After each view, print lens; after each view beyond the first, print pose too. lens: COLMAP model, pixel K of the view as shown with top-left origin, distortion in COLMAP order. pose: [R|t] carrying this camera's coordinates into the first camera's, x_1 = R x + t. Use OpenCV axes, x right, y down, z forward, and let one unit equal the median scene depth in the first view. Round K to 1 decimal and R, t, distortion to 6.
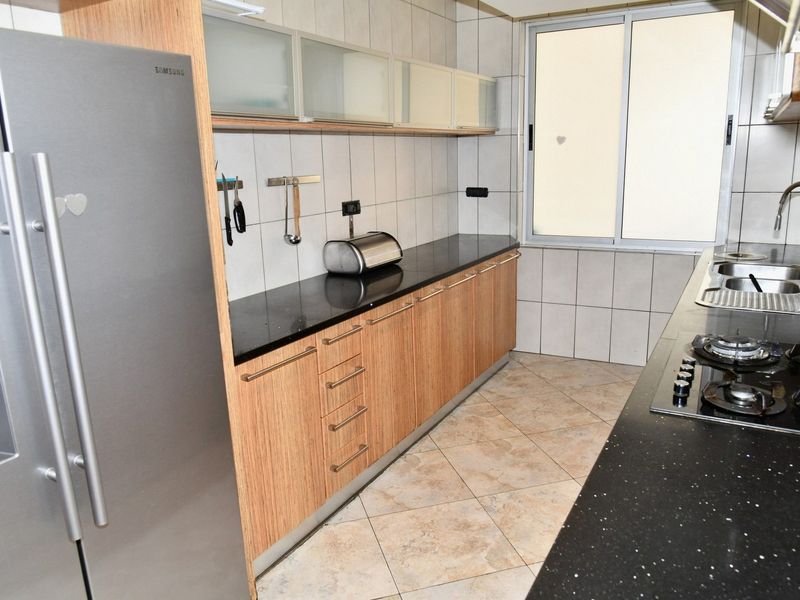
lens RADIAL K [[620.7, 0, 394.9], [0, 620.7, 301.4], [0, 0, 1]] dist [-0.014534, -0.008092]
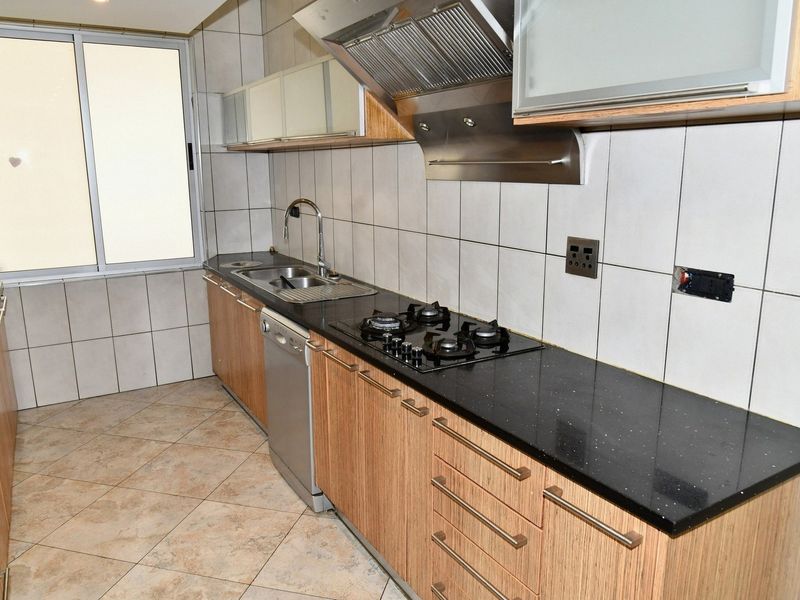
lens RADIAL K [[620.7, 0, 394.9], [0, 620.7, 301.4], [0, 0, 1]] dist [-0.014534, -0.008092]
pose [[0.505793, -0.158798, 0.847913, -0.273383], [0.194787, 0.978550, 0.067070, -0.025288], [-0.840376, 0.131239, 0.525875, 0.138854]]
